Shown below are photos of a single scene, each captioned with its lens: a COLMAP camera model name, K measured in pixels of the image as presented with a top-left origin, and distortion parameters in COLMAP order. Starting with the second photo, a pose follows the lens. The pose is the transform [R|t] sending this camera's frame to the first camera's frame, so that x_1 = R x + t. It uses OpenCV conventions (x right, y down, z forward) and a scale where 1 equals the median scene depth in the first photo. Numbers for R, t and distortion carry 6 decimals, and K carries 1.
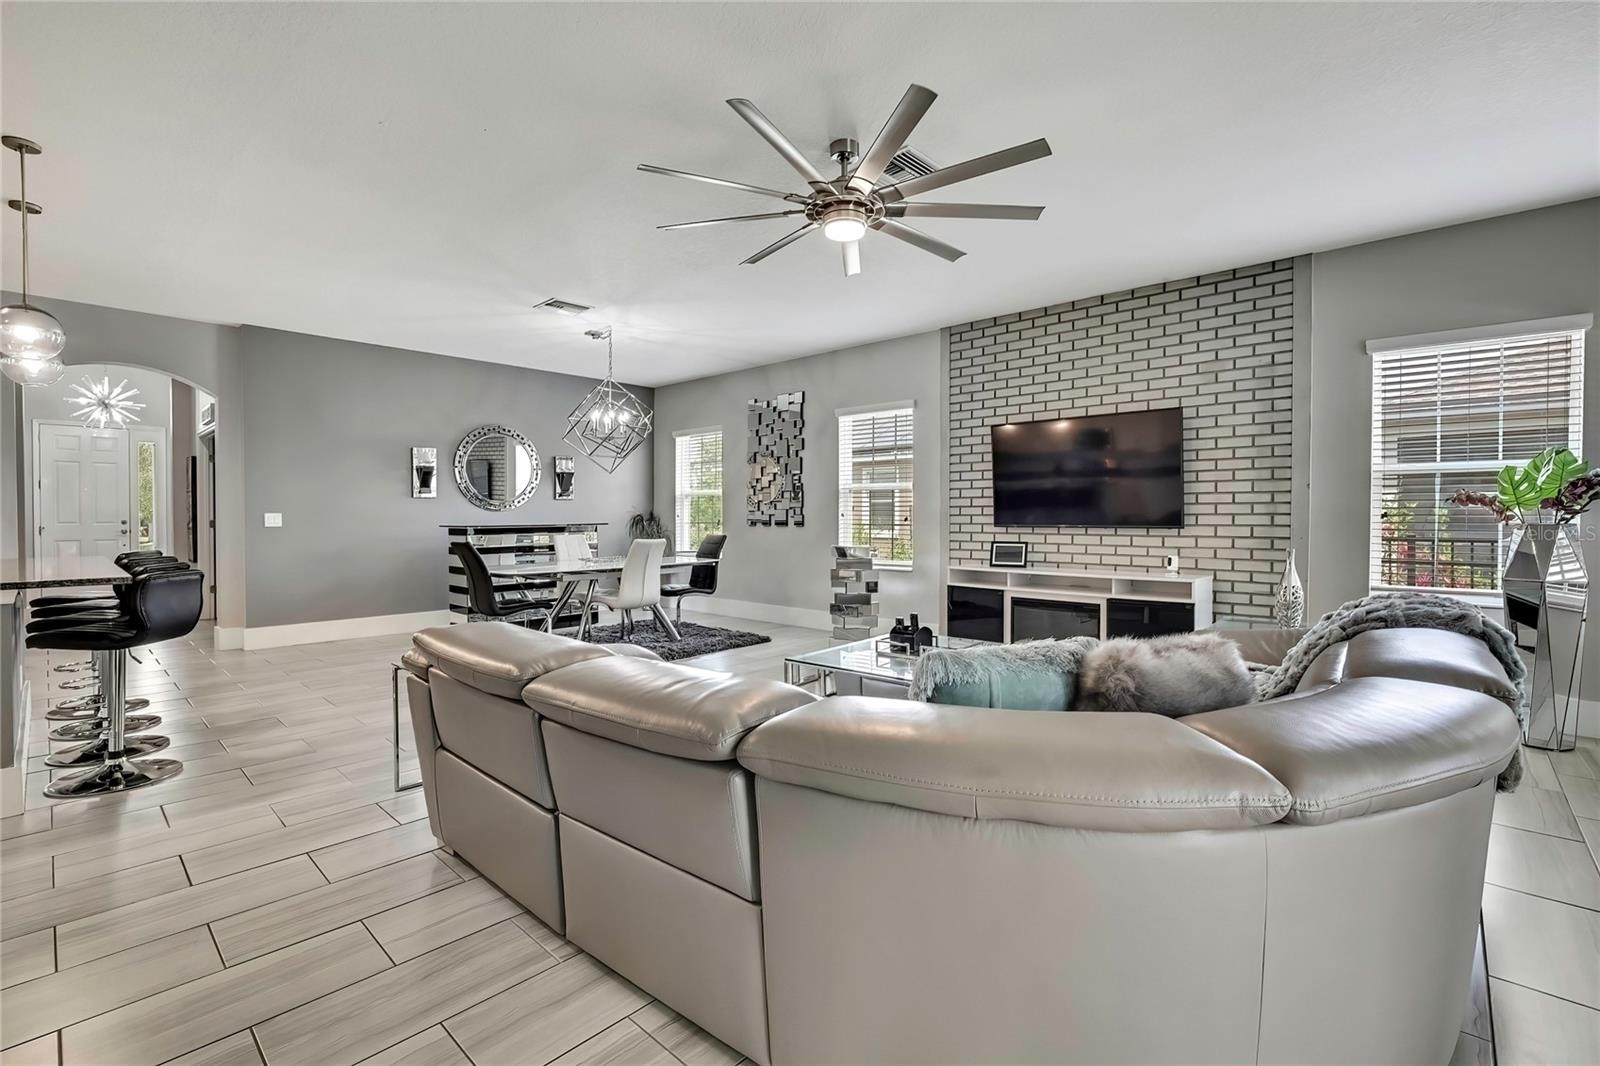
lens RADIAL K [[682.4, 0, 804.5], [0, 682.4, 531.5], [0, 0, 1]] dist [-0.017201, 0.002188]
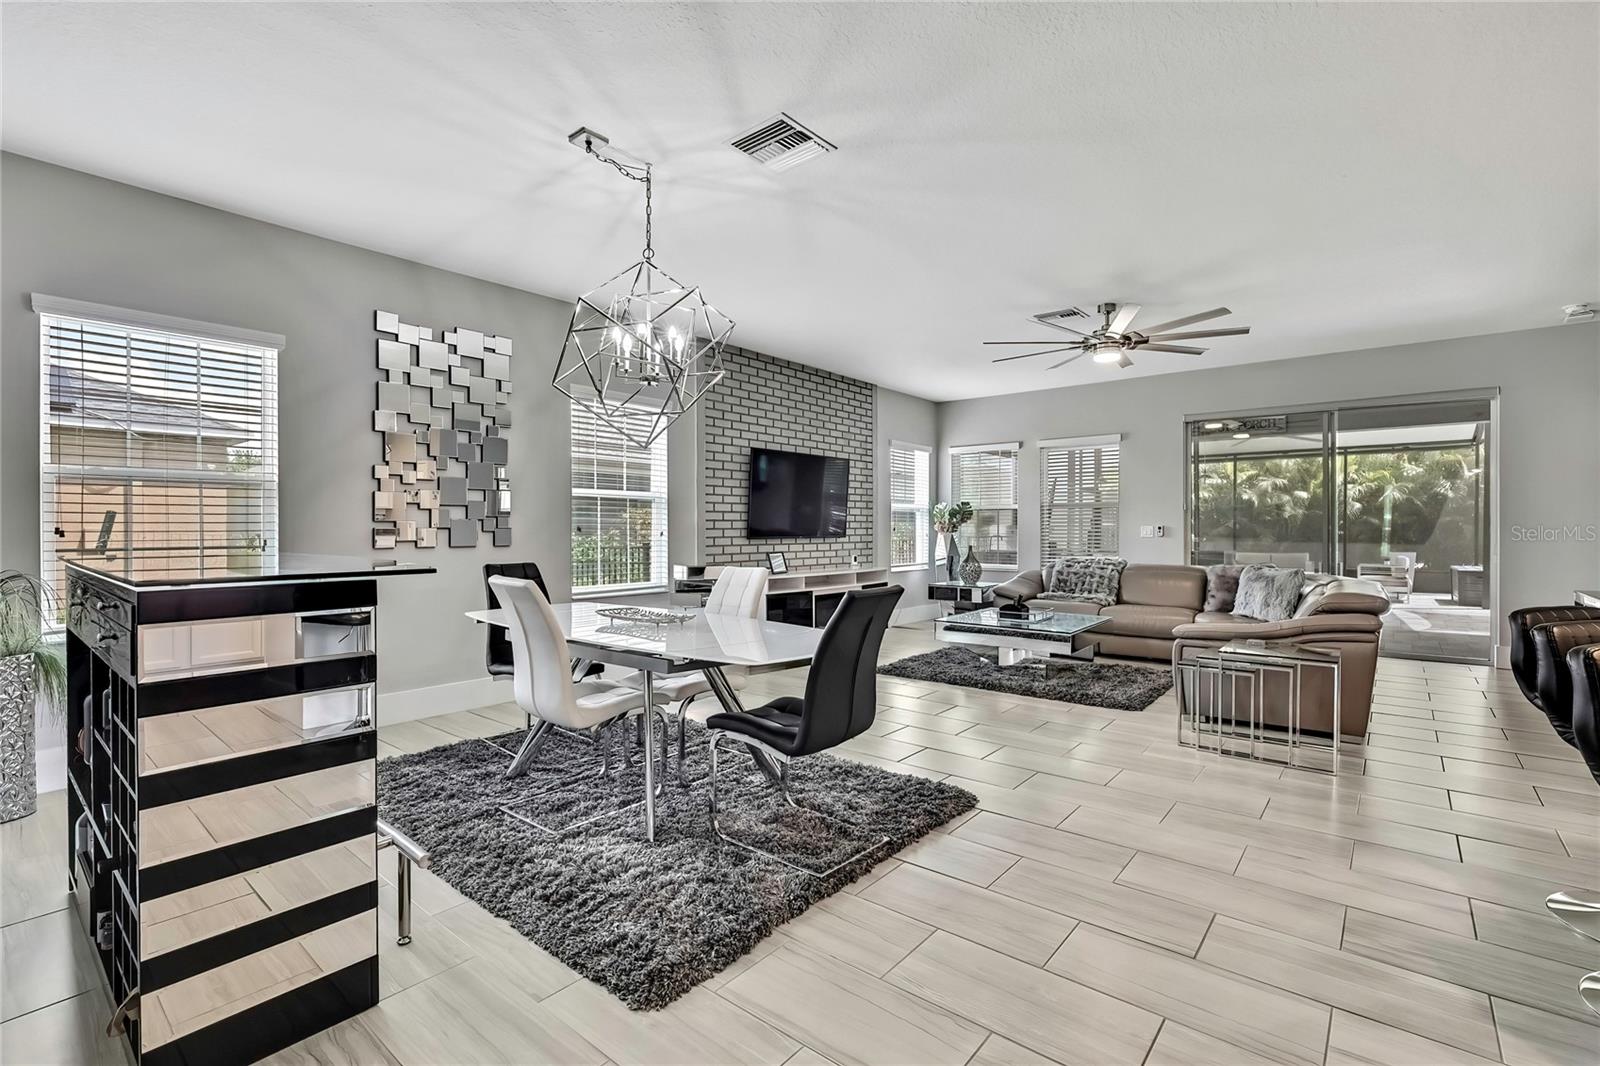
lens RADIAL K [[709.8, 0, 806.8], [0, 709.8, 530.1], [0, 0, 1]] dist [-0.017850, 0.003594]
pose [[-0.030070, -0.003447, 0.999542, -0.706959], [0.021708, 0.999756, 0.004101, -0.020043], [-0.999312, 0.021822, -0.029988, 0.767178]]
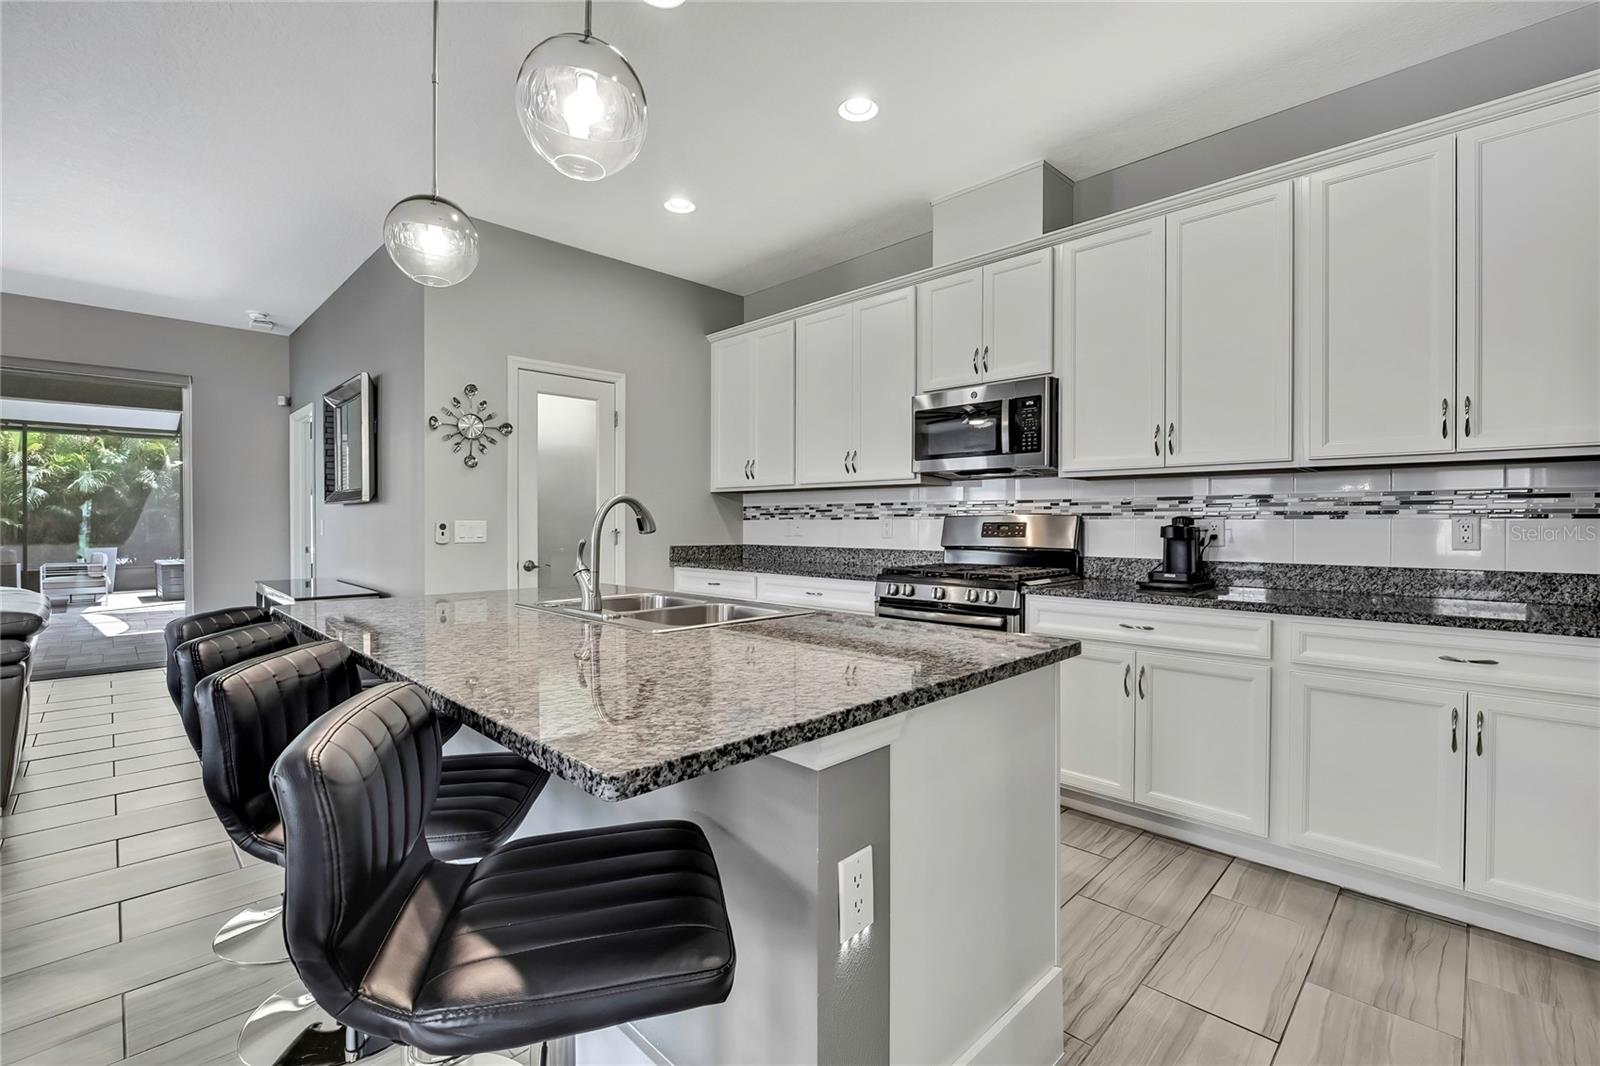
lens RADIAL K [[709.8, 0, 813.1], [0, 709.8, 526.7], [0, 0, 1]] dist [-0.017850, 0.003594]
pose [[-0.998681, -0.002768, 0.051262, -0.660916], [-0.001263, 0.999568, 0.029361, -0.020072], [-0.051321, 0.029257, -0.998254, 0.694292]]
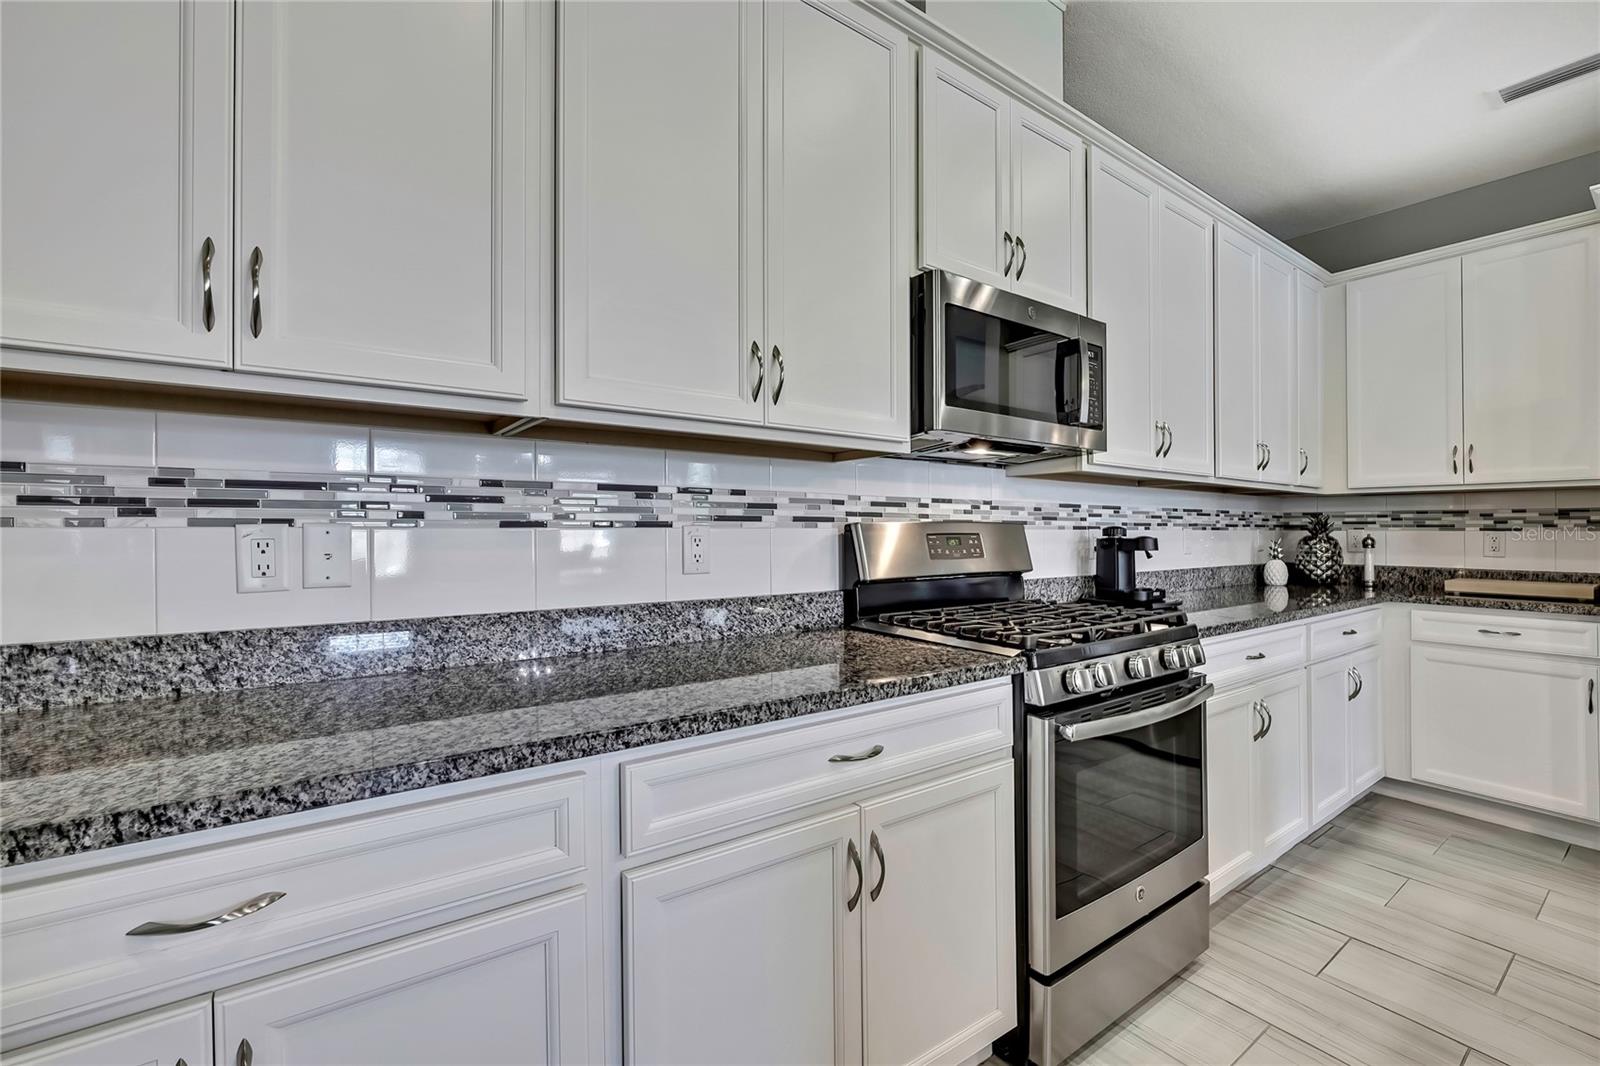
lens RADIAL K [[682.4, 0, 787.0], [0, 682.4, 568.9], [0, 0, 1]] dist [-0.017201, 0.002188]
pose [[-0.224723, 0.049816, -0.973149, -0.466818], [-0.020697, 0.998223, 0.055879, -0.008290], [0.974203, 0.032698, -0.223292, 0.175120]]
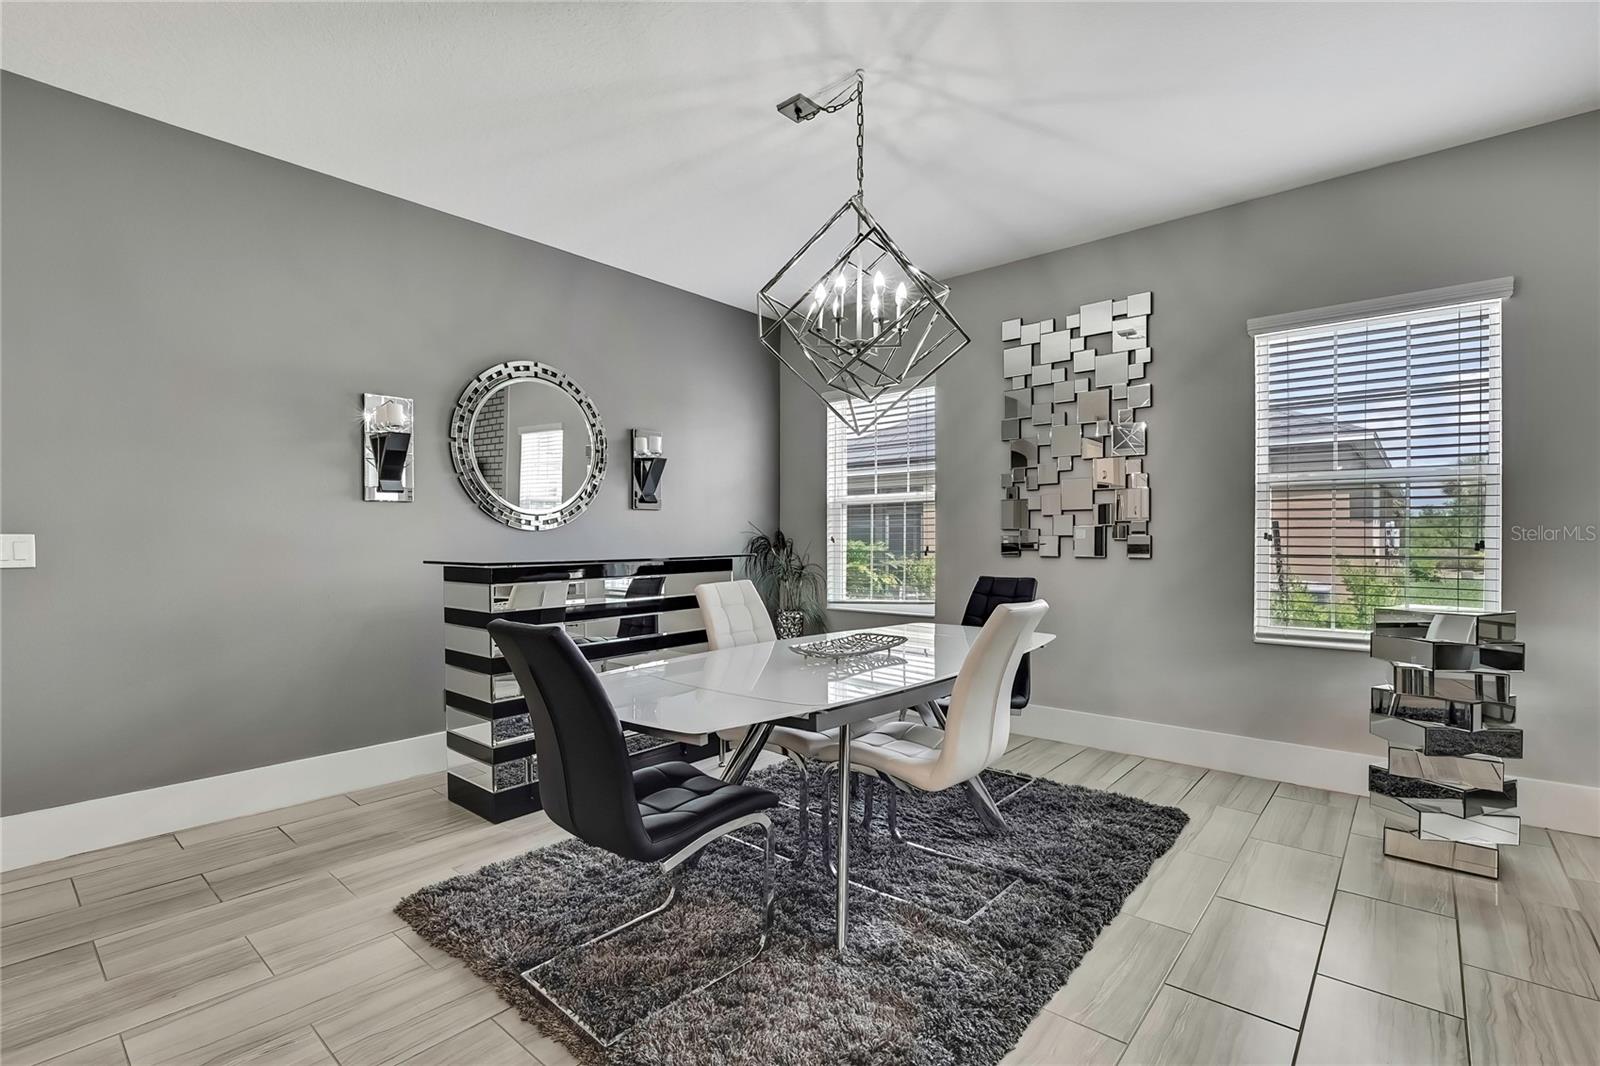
lens RADIAL K [[736.2, 0, 795.2], [0, 736.2, 546.9], [0, 0, 1]] dist [-0.009792, -0.001983]
pose [[0.999826, -0.001533, 0.018596, -0.284487], [0.001700, 0.999959, -0.008922, -0.012641], [-0.018582, 0.008952, 0.999787, 0.480015]]
